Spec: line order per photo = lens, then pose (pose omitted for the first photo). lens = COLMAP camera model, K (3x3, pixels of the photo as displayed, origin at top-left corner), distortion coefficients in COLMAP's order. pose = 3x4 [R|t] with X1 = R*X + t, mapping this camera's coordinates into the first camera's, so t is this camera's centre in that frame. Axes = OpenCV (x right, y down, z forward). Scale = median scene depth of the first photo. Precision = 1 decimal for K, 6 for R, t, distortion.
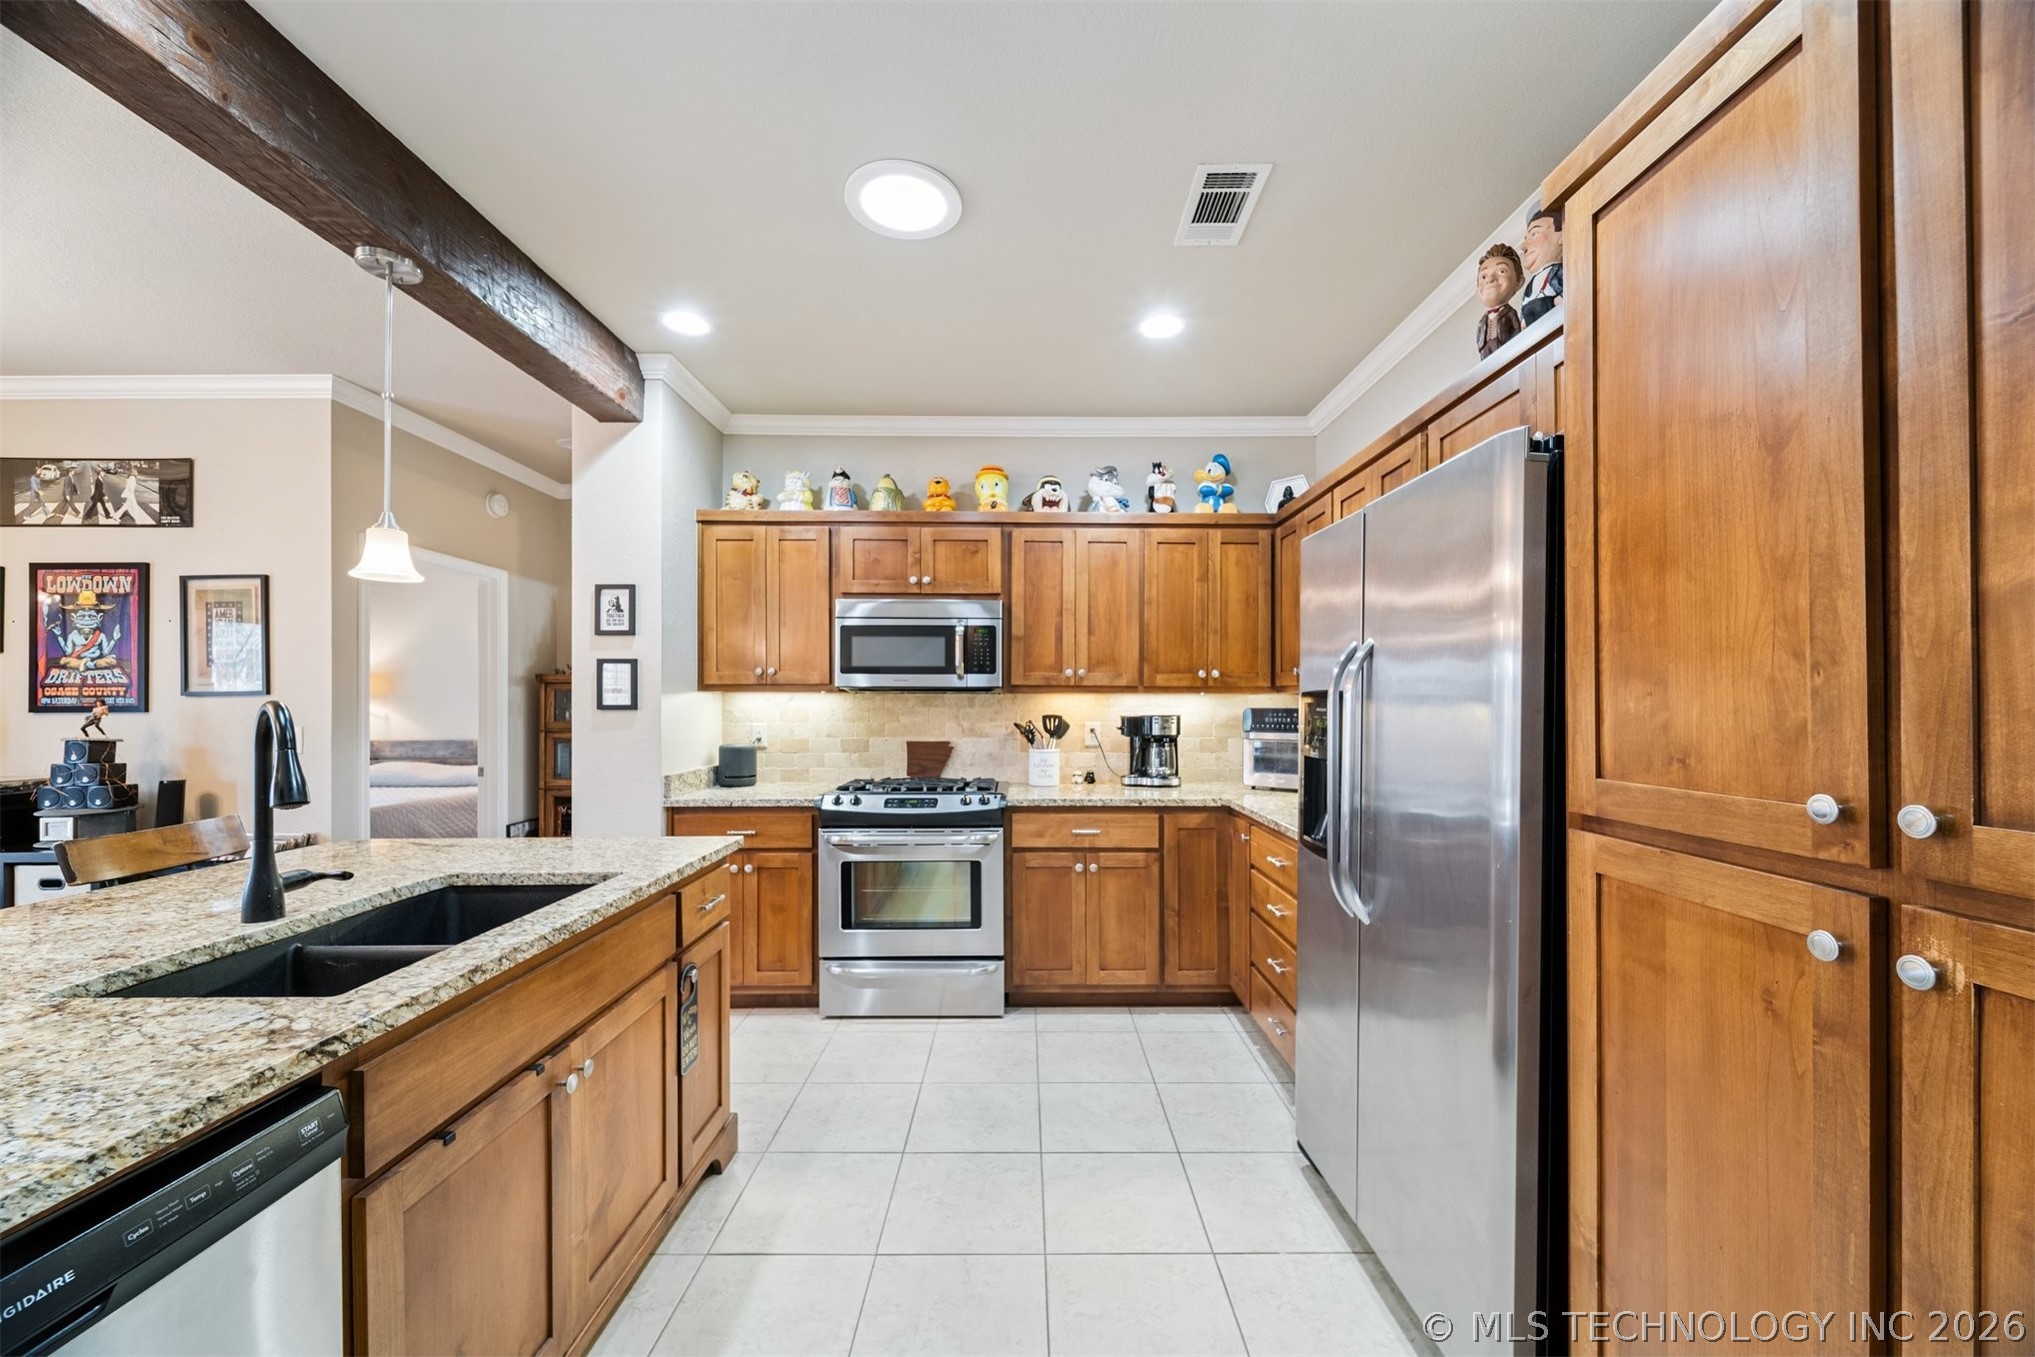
lens RADIAL K [[755.9, 0, 1030.4], [0, 755.9, 701.9], [0, 0, 1]] dist [-0.003895, -0.000615]
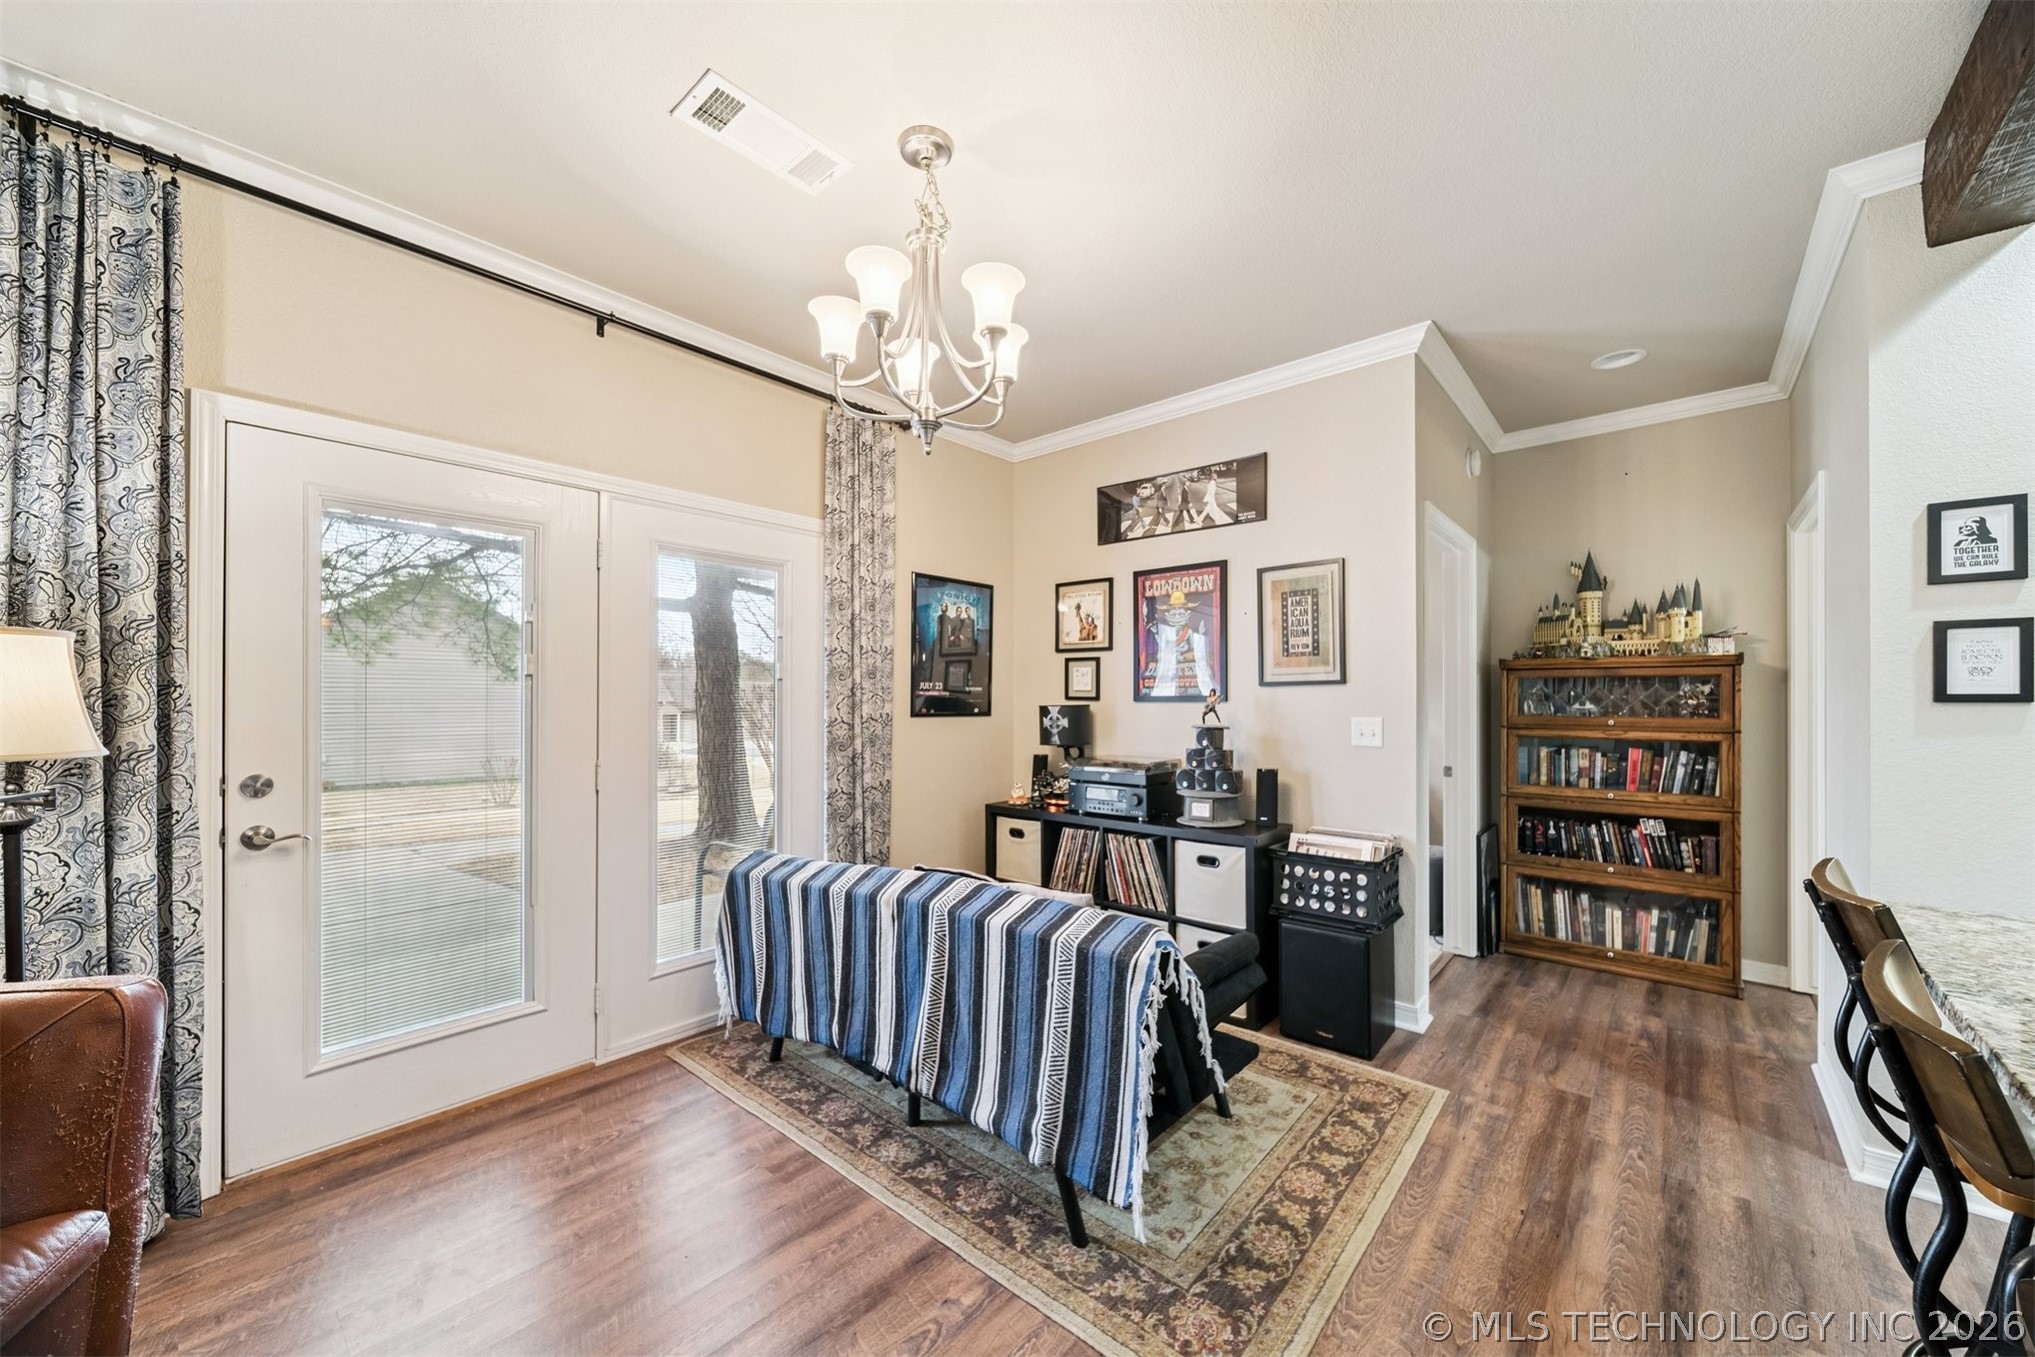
lens RADIAL K [[755.9, 0, 1037.3], [0, 755.9, 697.5], [0, 0, 1]] dist [-0.003895, -0.000615]
pose [[0.752097, 0.002367, -0.659048, -0.678075], [-0.000352, 0.999995, 0.003190, 0.004581], [0.659052, -0.002167, 0.752094, 0.027543]]
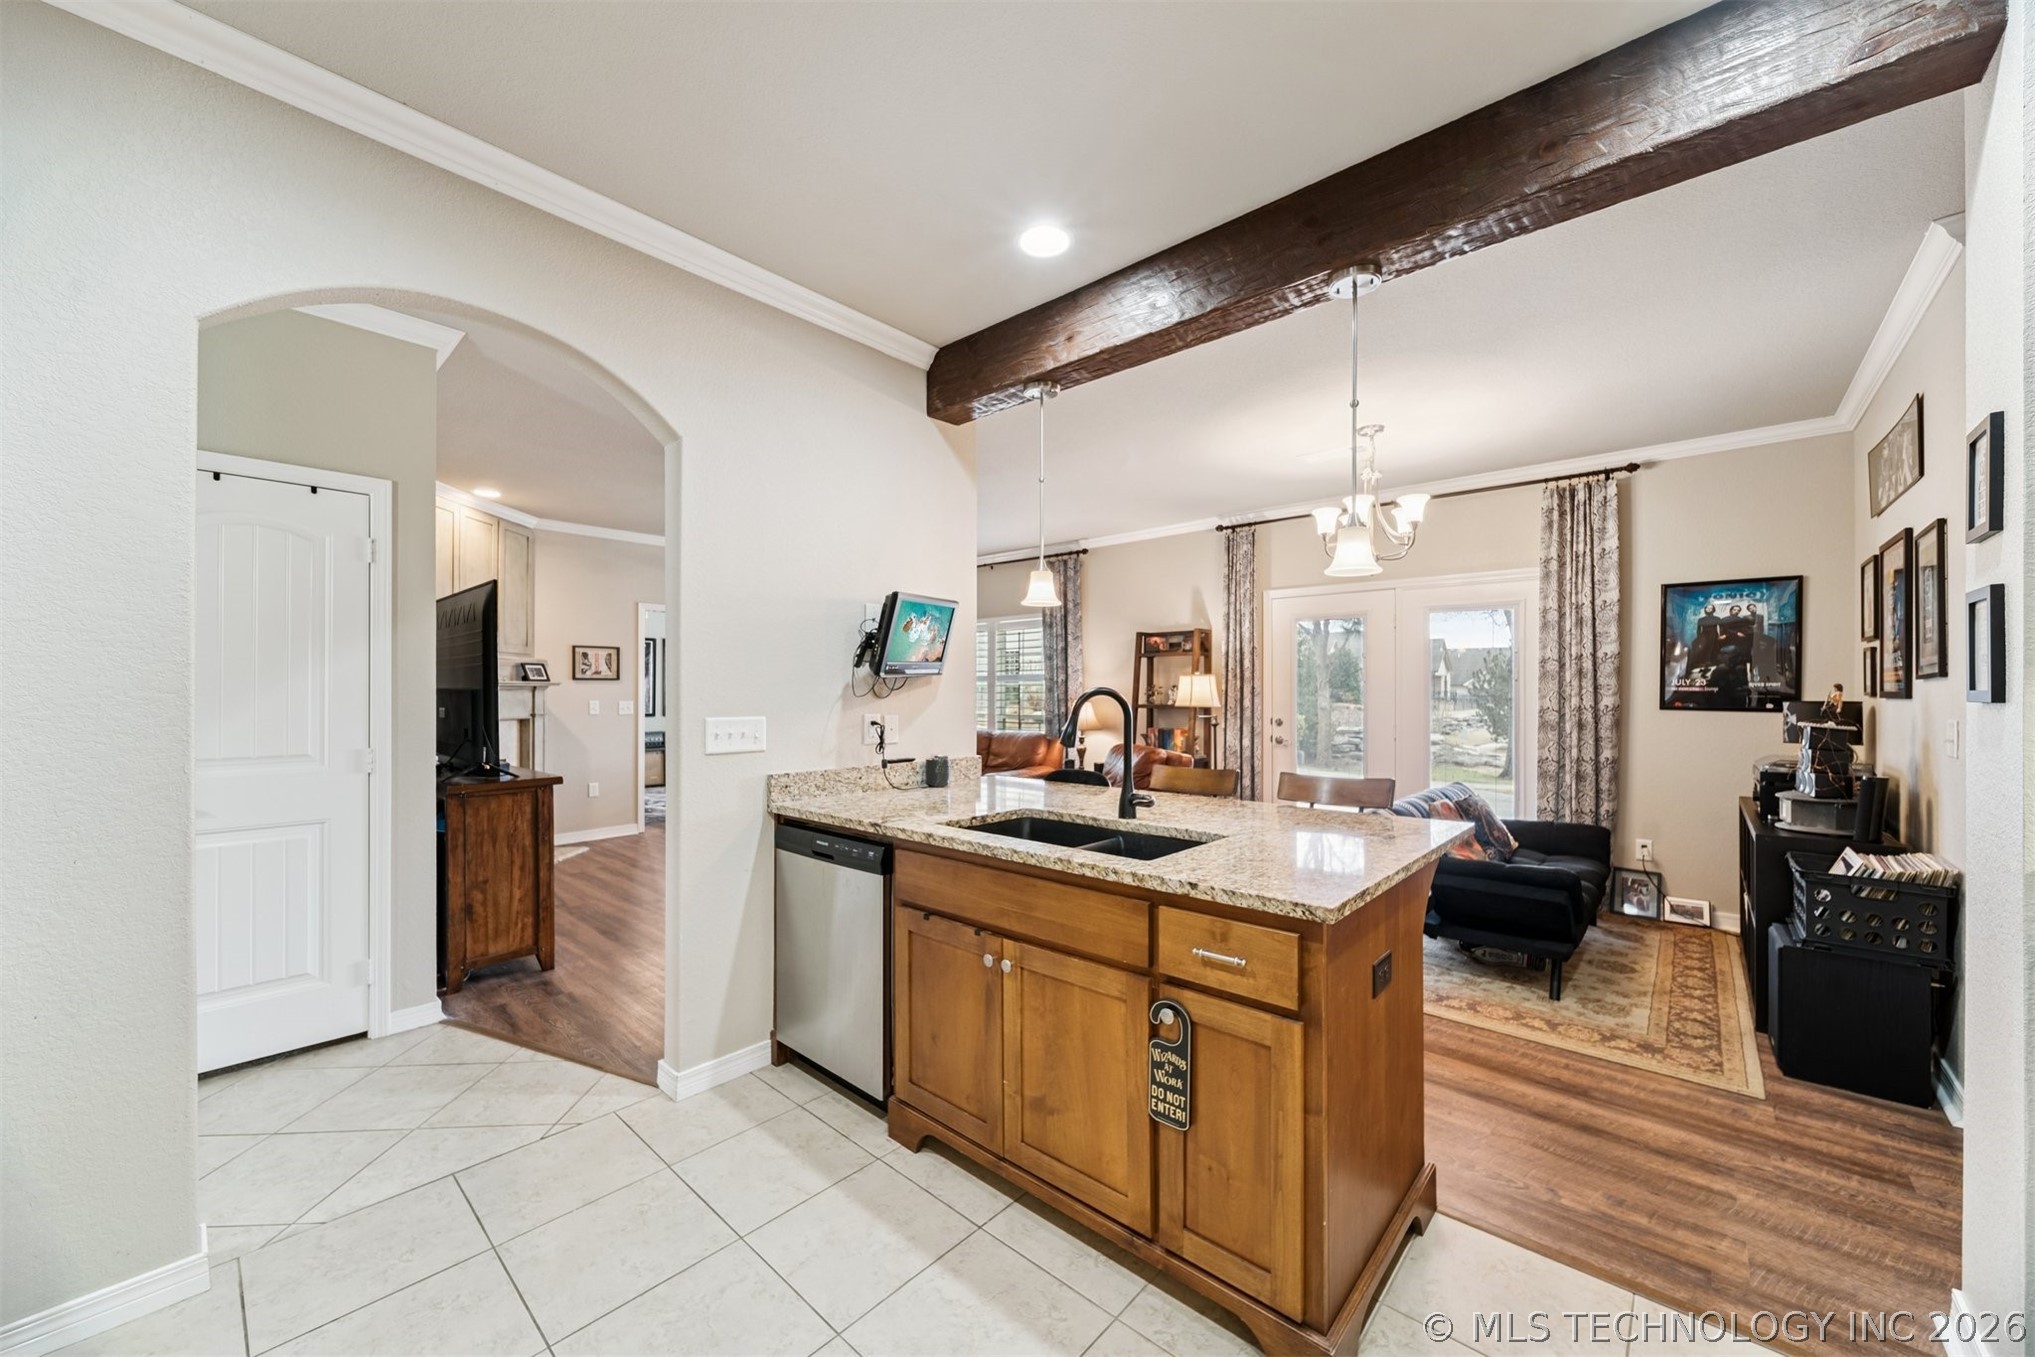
lens RADIAL K [[755.9, 0, 1029.5], [0, 755.9, 692.2], [0, 0, 1]] dist [-0.003895, -0.000615]
pose [[-0.667534, 0.002984, -0.744573, 0.157700], [0.000518, 0.999994, 0.003544, 0.001645], [0.744579, 0.001980, -0.667532, 0.819072]]
